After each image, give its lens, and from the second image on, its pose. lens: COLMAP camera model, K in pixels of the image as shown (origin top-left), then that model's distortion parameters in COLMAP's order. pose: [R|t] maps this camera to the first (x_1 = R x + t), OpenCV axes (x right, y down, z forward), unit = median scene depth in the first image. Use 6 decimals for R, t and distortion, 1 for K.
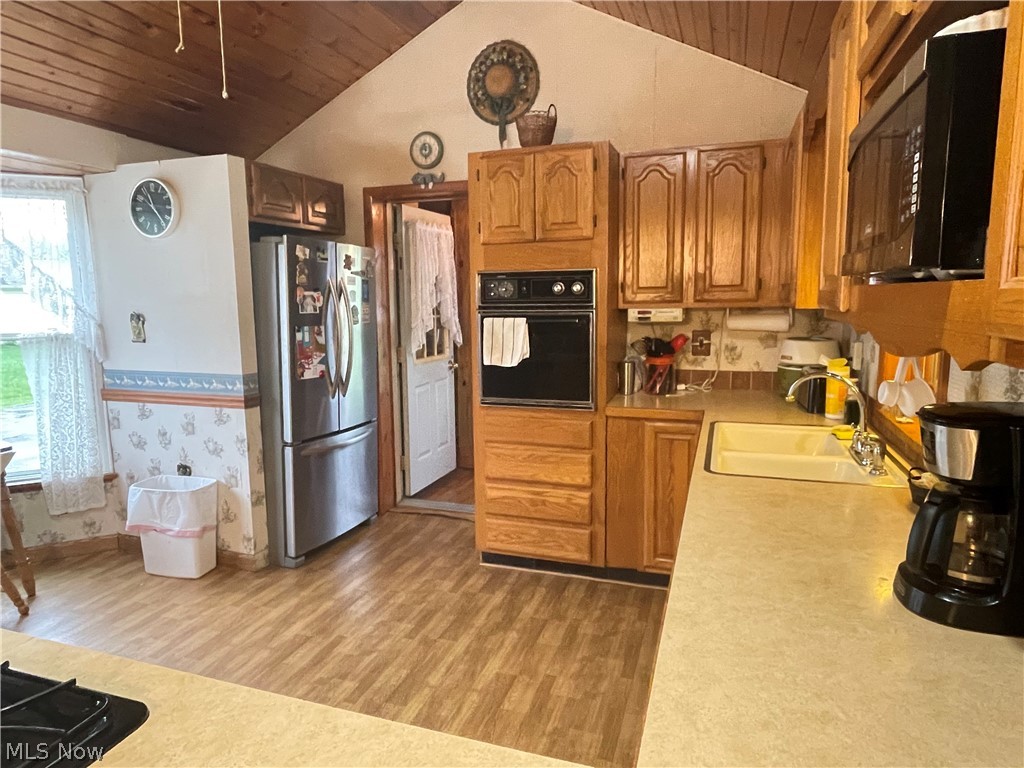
lens RADIAL K [[635.1, 0, 503.0], [0, 635.1, 392.0], [0, 0, 1]] dist [0.002385, -0.007997]
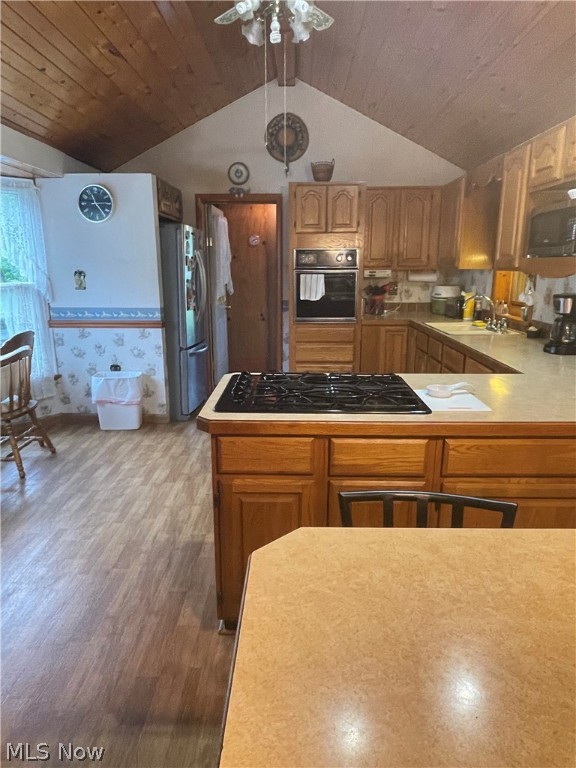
lens RADIAL K [[476.3, 0, 289.2], [0, 476.3, 386.2], [0, 0, 1]] dist [0.002385, -0.007997]
pose [[0.951407, -0.065458, 0.300898, -0.455861], [0.036513, 0.994233, 0.100837, 0.062353], [-0.305764, -0.084951, 0.948310, -0.315311]]
